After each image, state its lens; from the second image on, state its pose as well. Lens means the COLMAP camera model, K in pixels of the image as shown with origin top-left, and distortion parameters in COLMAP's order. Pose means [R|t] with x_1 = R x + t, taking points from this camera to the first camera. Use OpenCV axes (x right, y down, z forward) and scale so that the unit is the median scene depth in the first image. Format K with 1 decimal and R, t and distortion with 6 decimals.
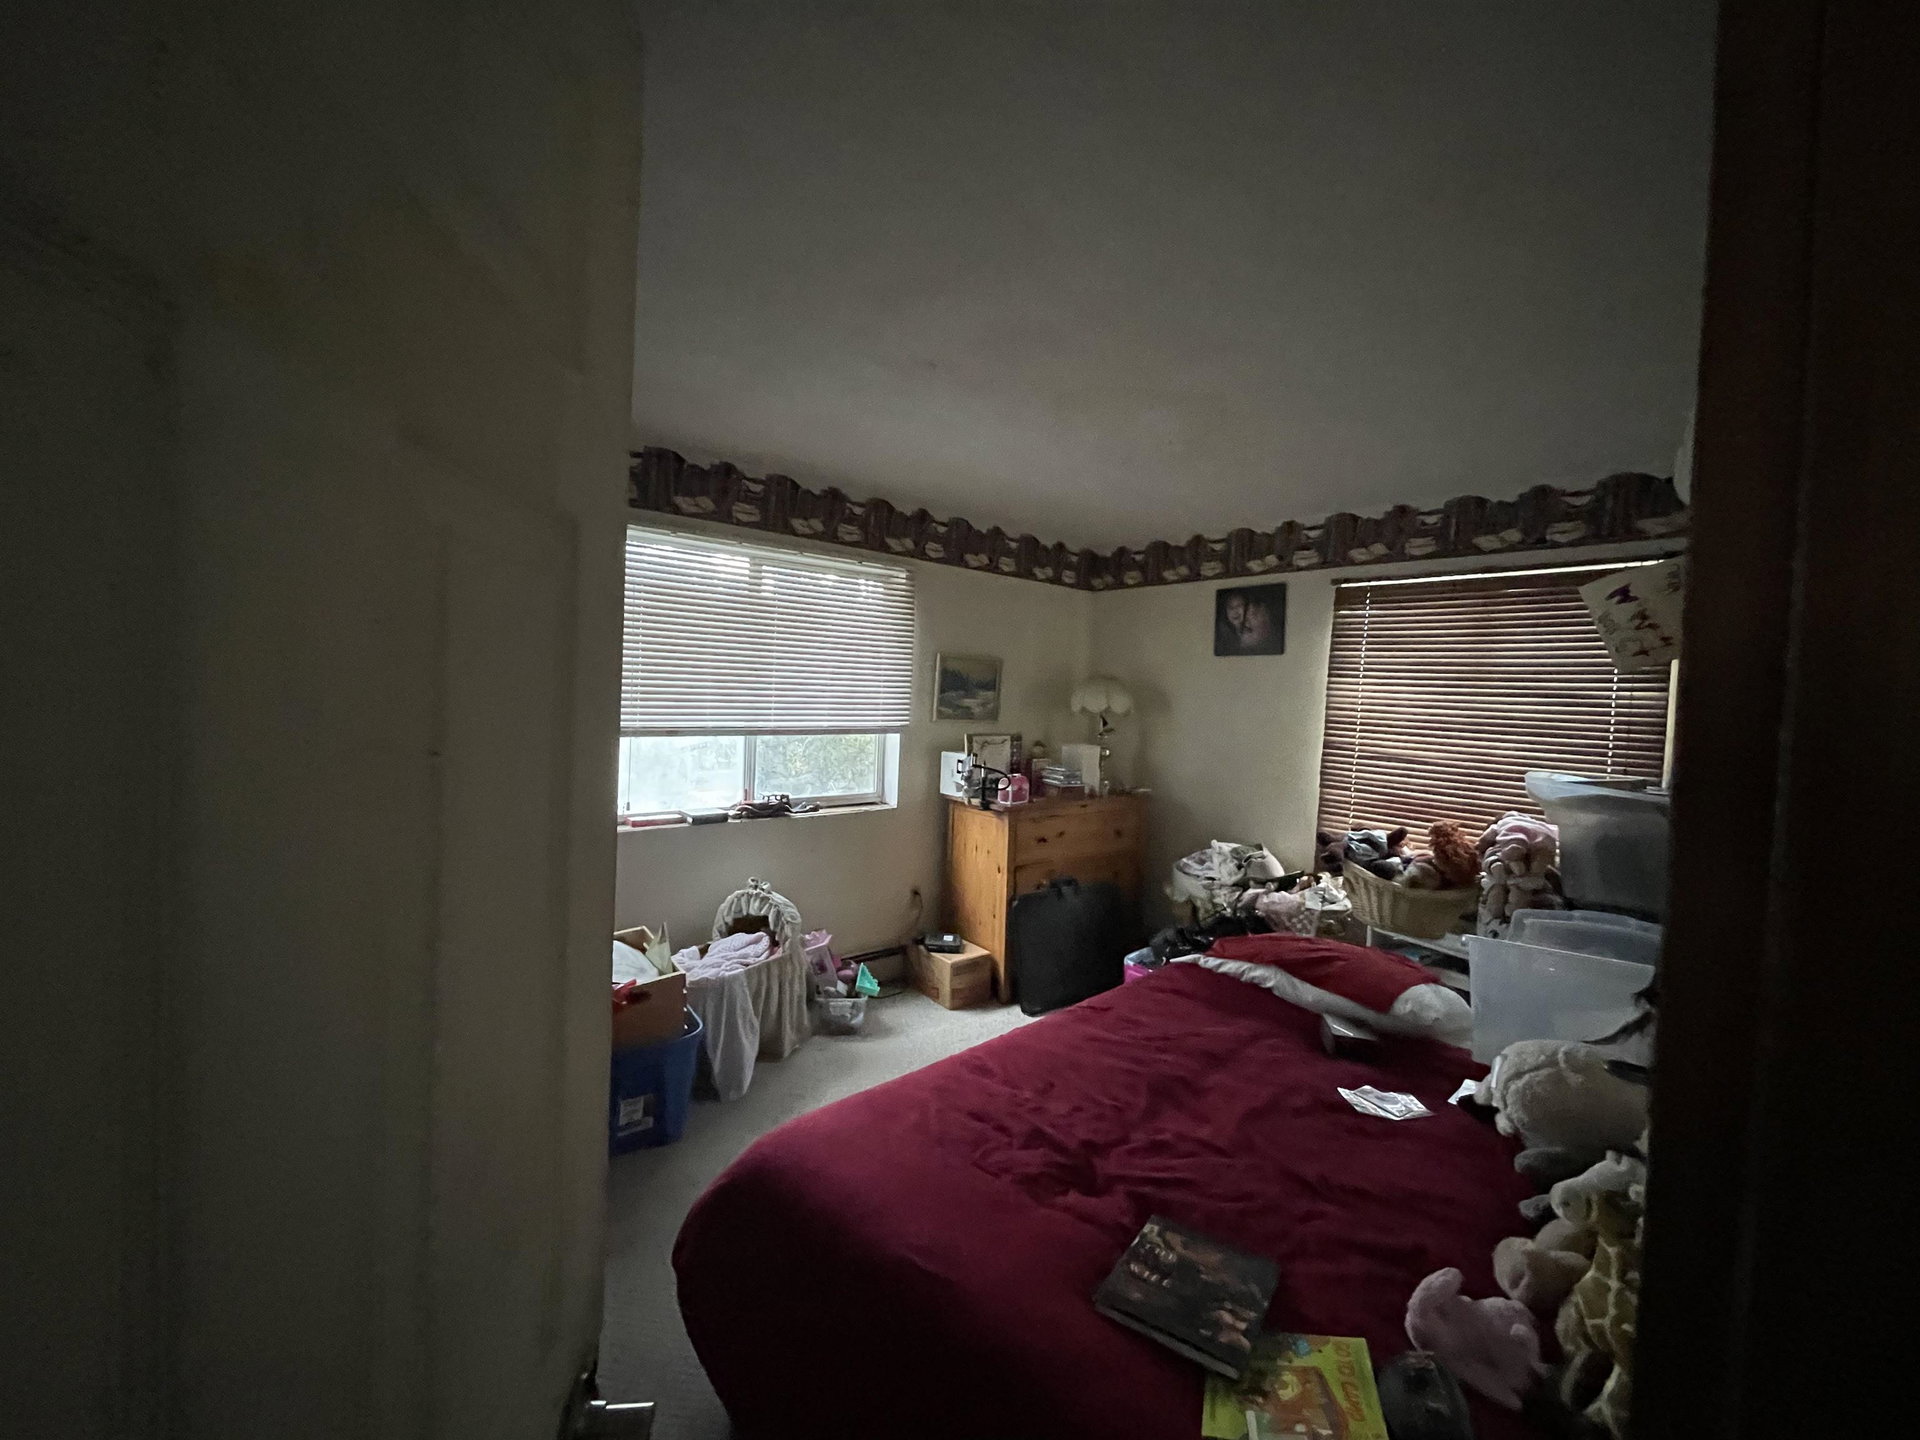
lens RADIAL K [[776.9, 0, 954.1], [0, 776.9, 722.5], [0, 0, 1]] dist [0.000038, 0.000014]
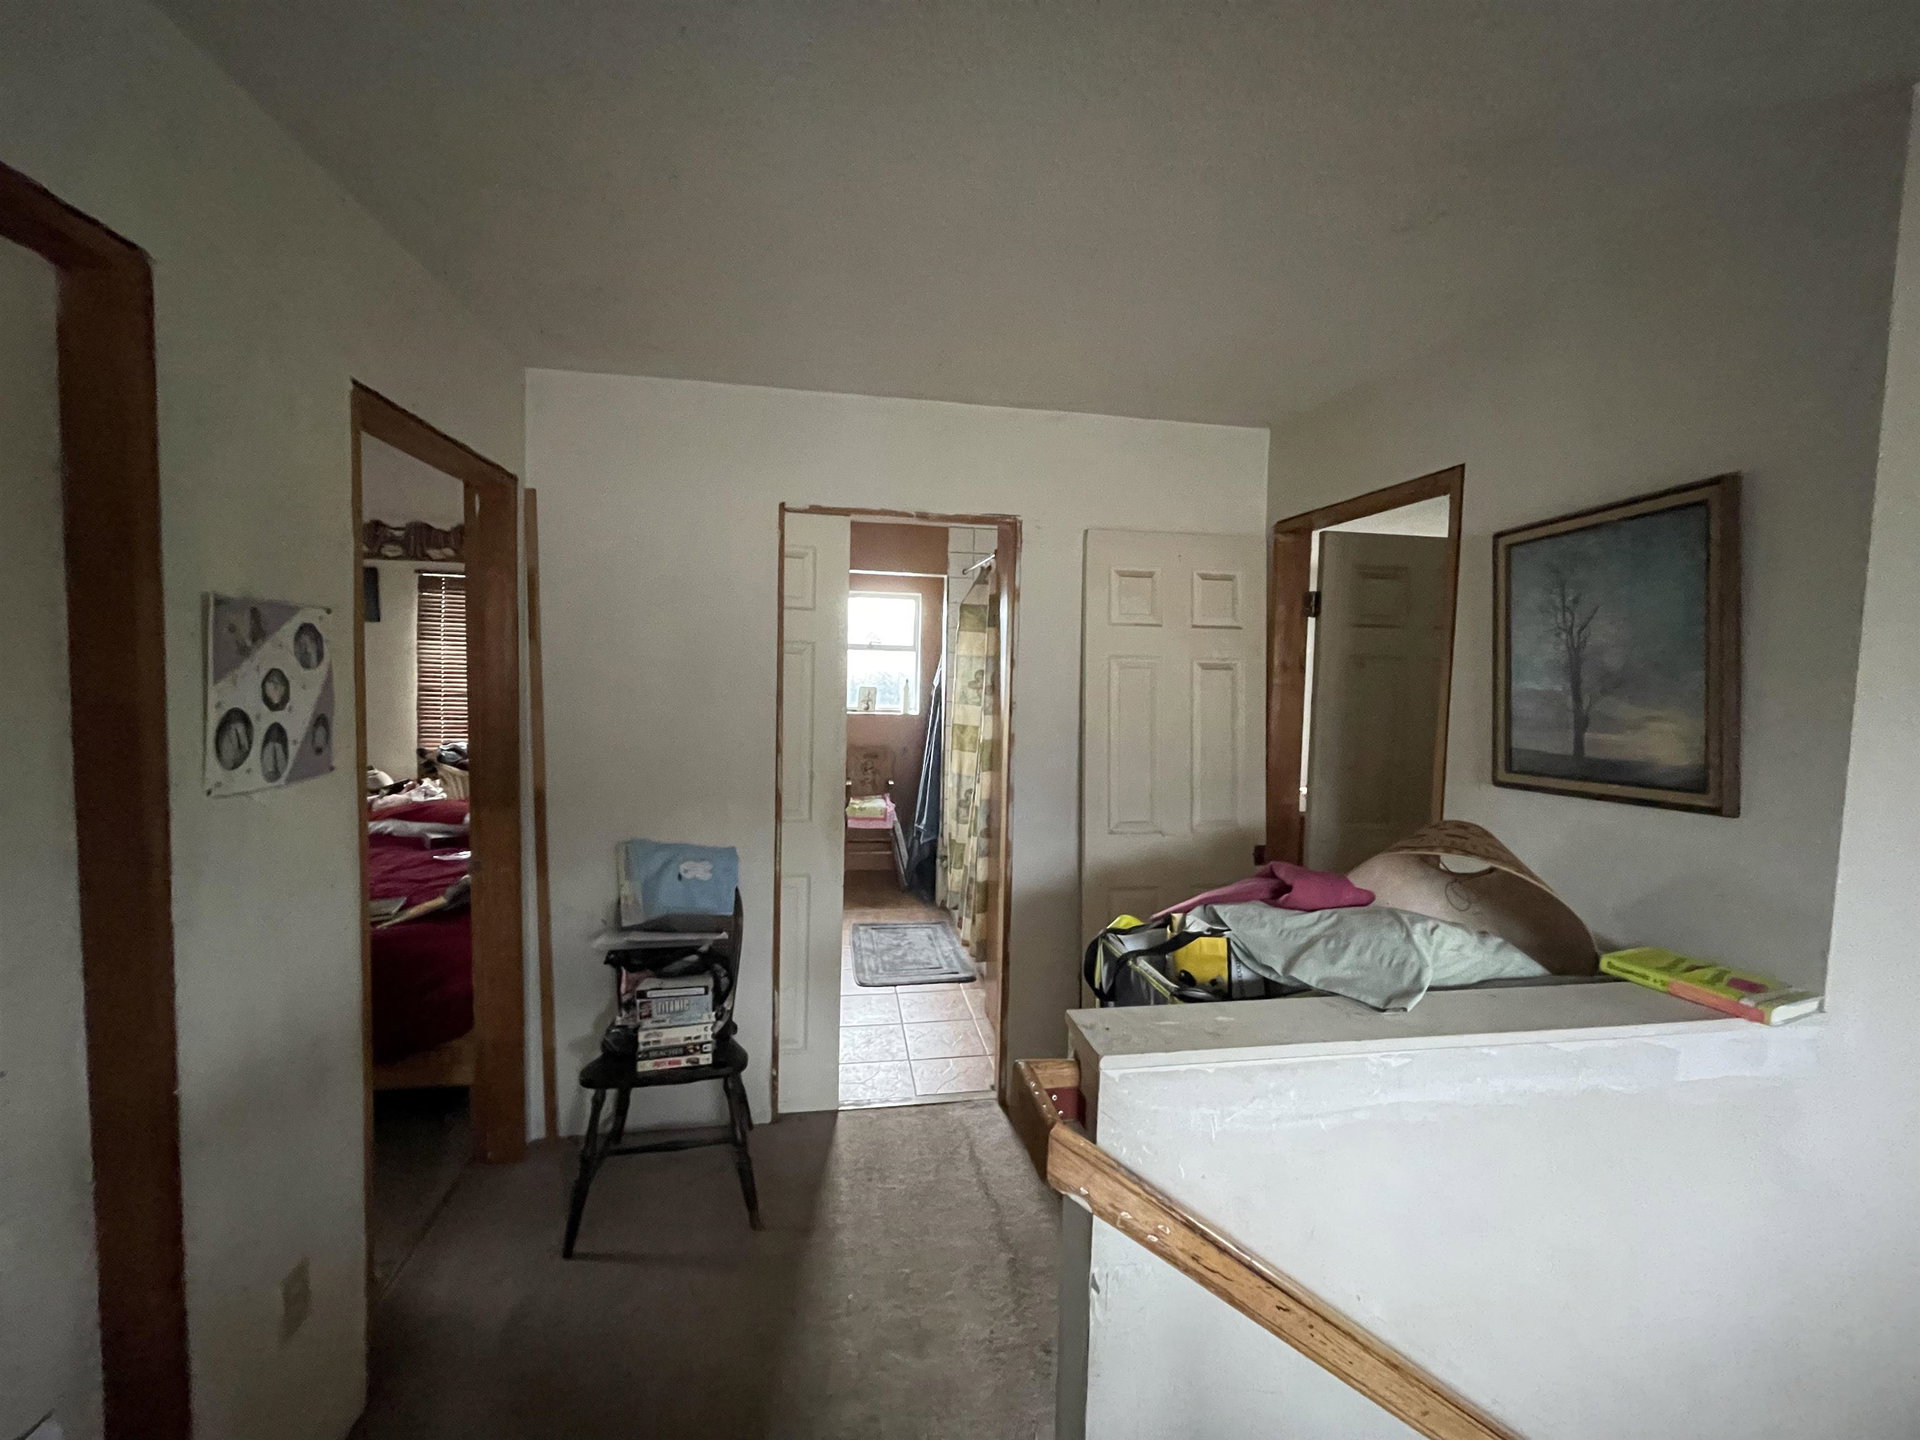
lens RADIAL K [[776.9, 0, 951.4], [0, 776.9, 717.1], [0, 0, 1]] dist [0.000038, 0.000014]
pose [[0.511577, -0.078588, 0.855636, -0.247063], [0.030335, 0.996840, 0.073421, 0.006390], [-0.858702, -0.011604, 0.512344, -0.572444]]
